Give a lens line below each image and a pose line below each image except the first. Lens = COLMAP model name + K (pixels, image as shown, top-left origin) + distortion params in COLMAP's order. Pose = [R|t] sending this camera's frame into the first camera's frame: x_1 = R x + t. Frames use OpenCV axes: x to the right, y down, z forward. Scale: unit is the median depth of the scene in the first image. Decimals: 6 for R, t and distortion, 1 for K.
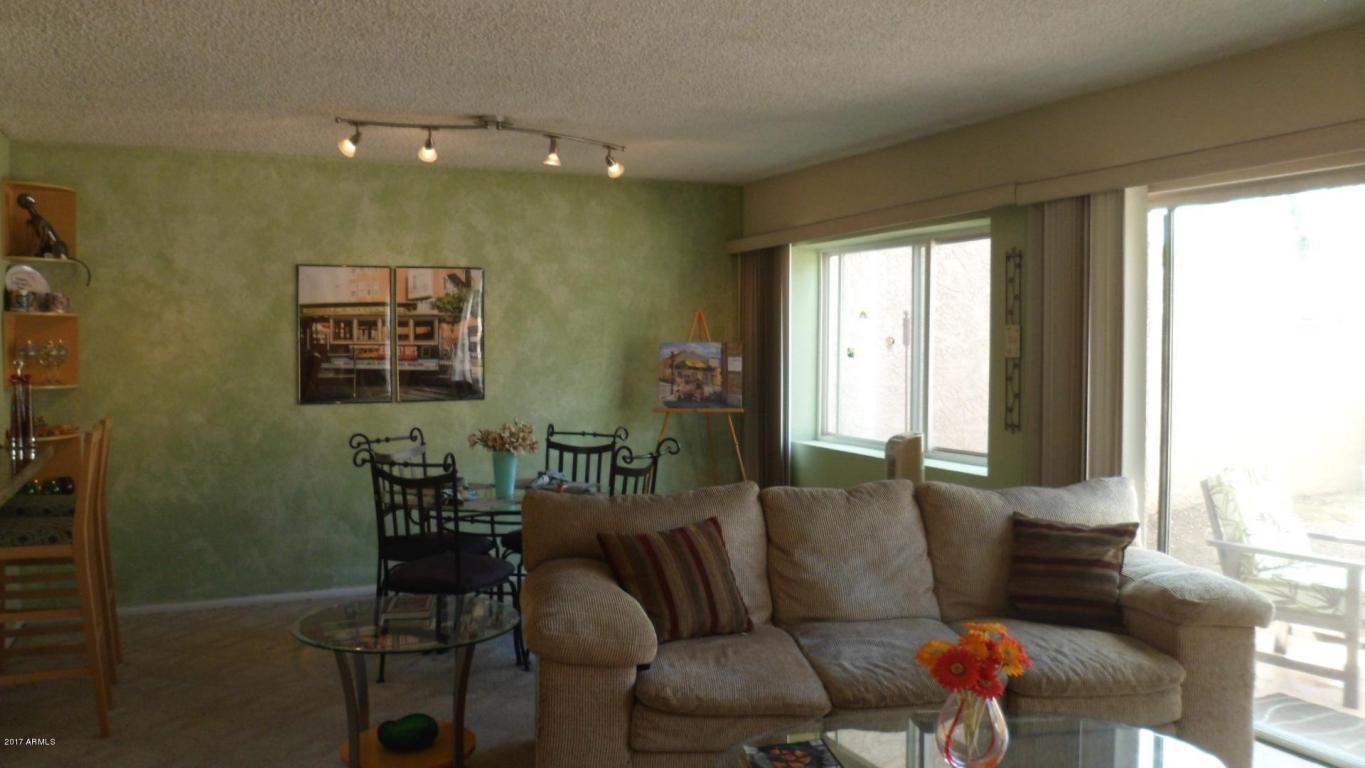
lens RADIAL K [[1069.1, 0, 682.5], [0, 1069.1, 384.0], [0, 0, 1]] dist [-0.045648, 0.003074]
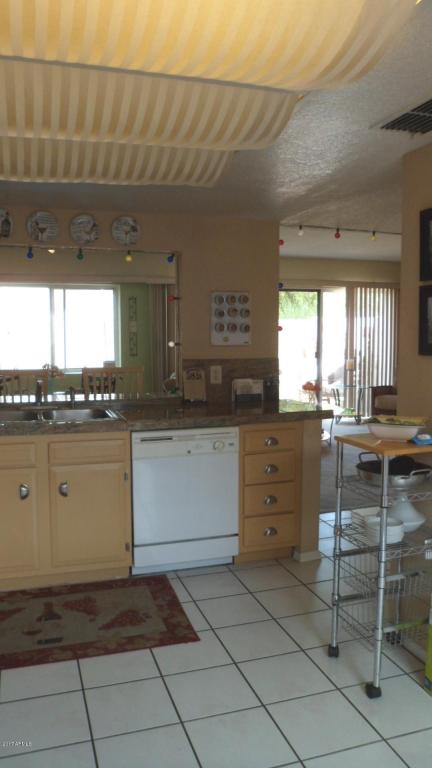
lens RADIAL K [[577.1, 0, 216.0], [0, 577.1, 384.0], [0, 0, 1]] dist [-0.105223, 0.061747]
pose [[0.129277, -0.091807, 0.987349, -1.096234], [0.042404, 0.995306, 0.086995, -0.009067], [-0.990701, 0.030621, 0.132563, 0.455293]]
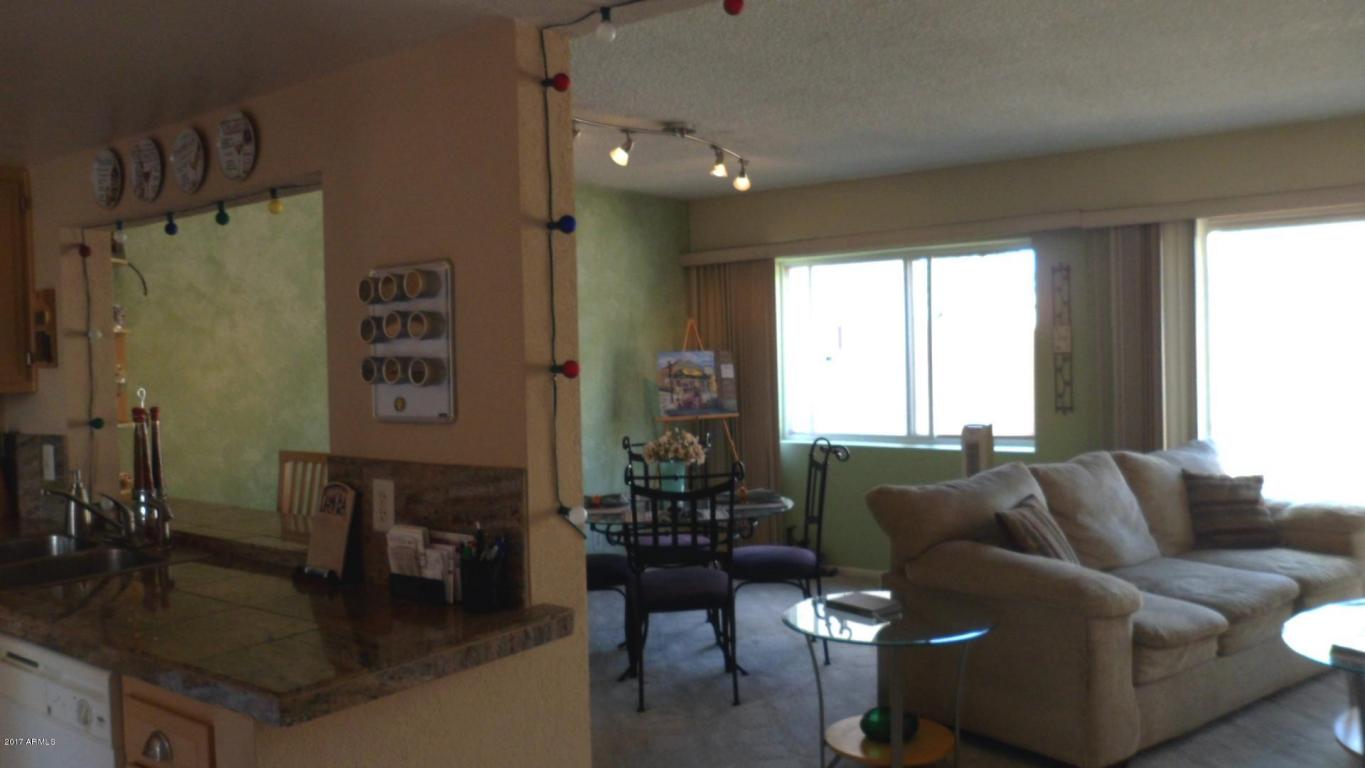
lens RADIAL K [[1061.3, 0, 706.7], [0, 1061.3, 381.6], [0, 0, 1]] dist [-0.063119, 0.008178]
pose [[0.878701, -0.039296, 0.475752, -0.524548], [0.048559, 0.998794, -0.007188, -0.002141], [-0.474896, 0.029418, 0.879550, 0.106418]]
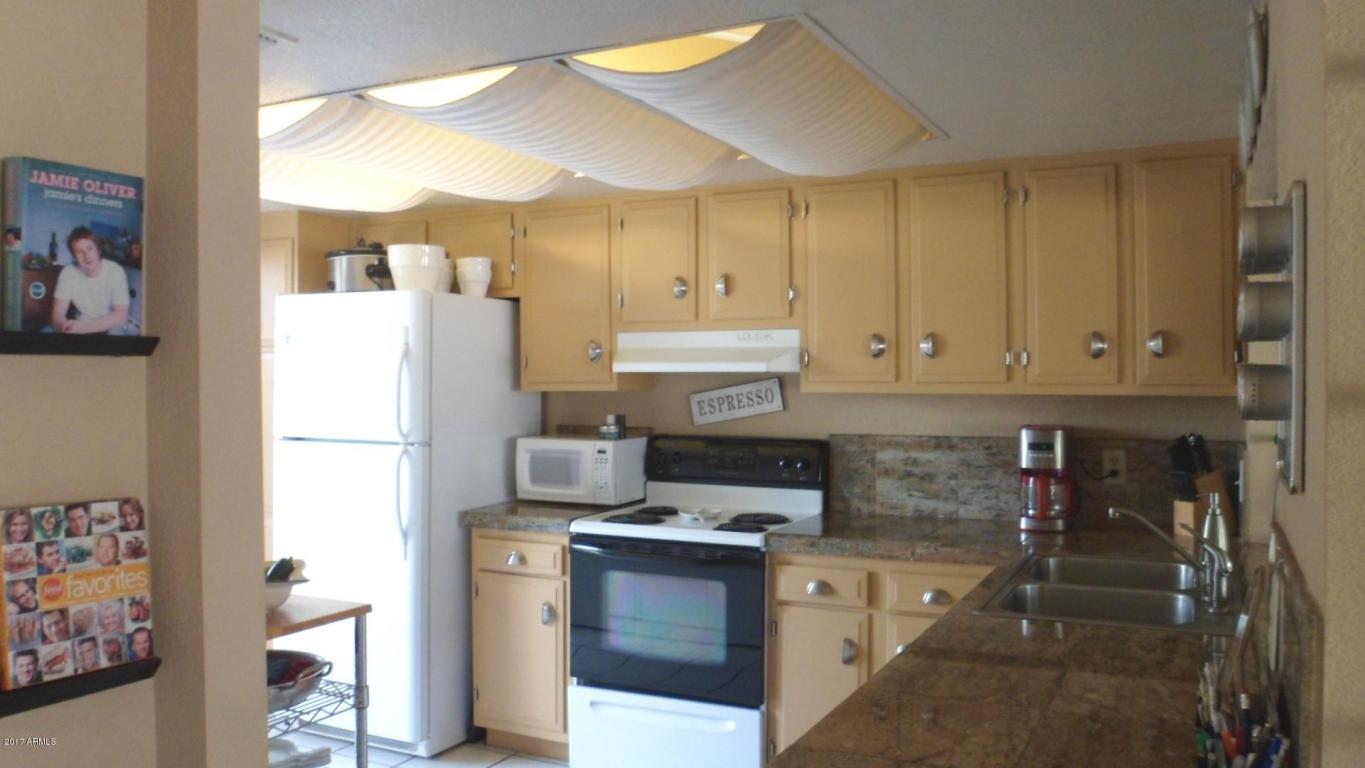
lens RADIAL K [[1061.3, 0, 706.7], [0, 1061.3, 381.6], [0, 0, 1]] dist [-0.063119, 0.008178]
pose [[0.629583, 0.007000, -0.776901, -0.340450], [-0.034406, 0.999230, -0.018878, -0.007836], [0.776171, 0.038615, 0.629339, 0.289829]]
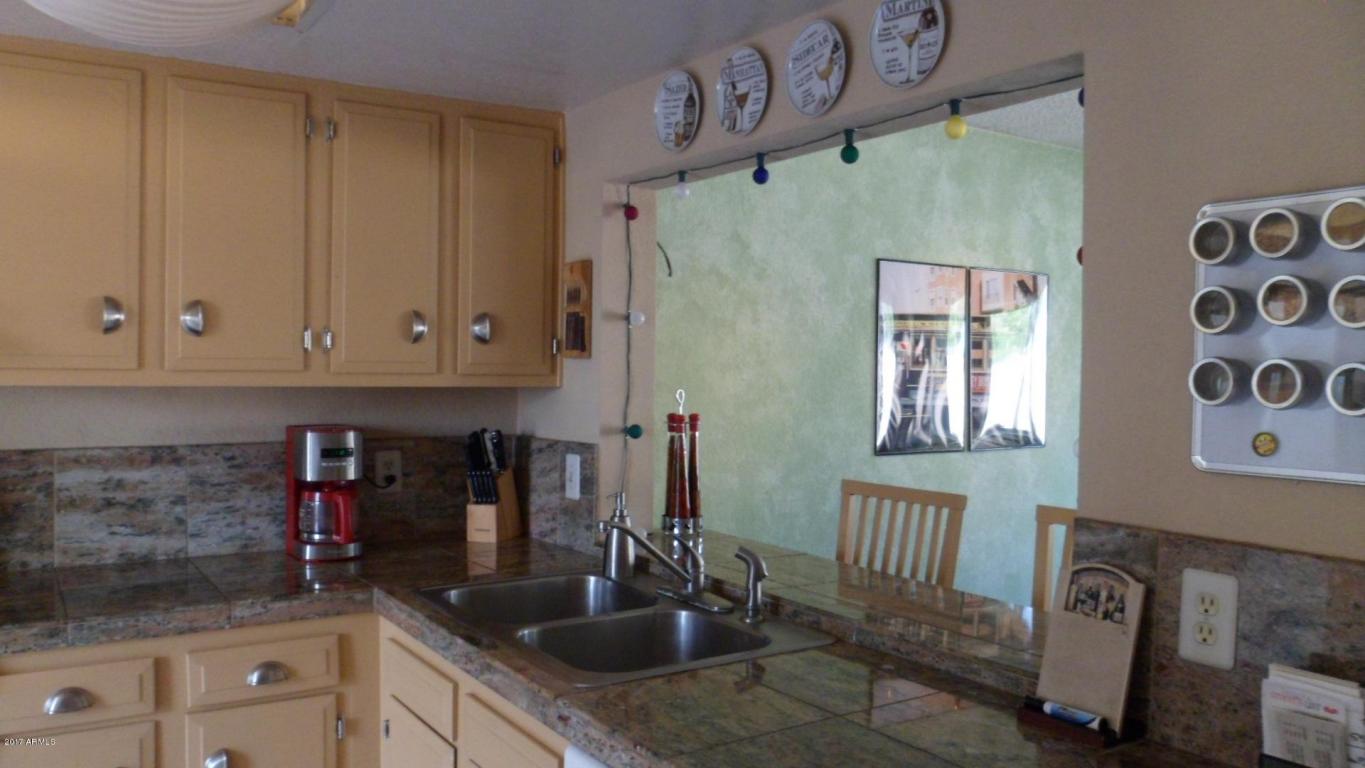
lens RADIAL K [[1061.3, 0, 706.7], [0, 1061.3, 381.6], [0, 0, 1]] dist [-0.063119, 0.008178]
pose [[0.988357, 0.012439, 0.151645, -0.590605], [-0.007990, 0.999521, -0.029909, -0.007930], [-0.151944, 0.028349, 0.987982, 0.323169]]
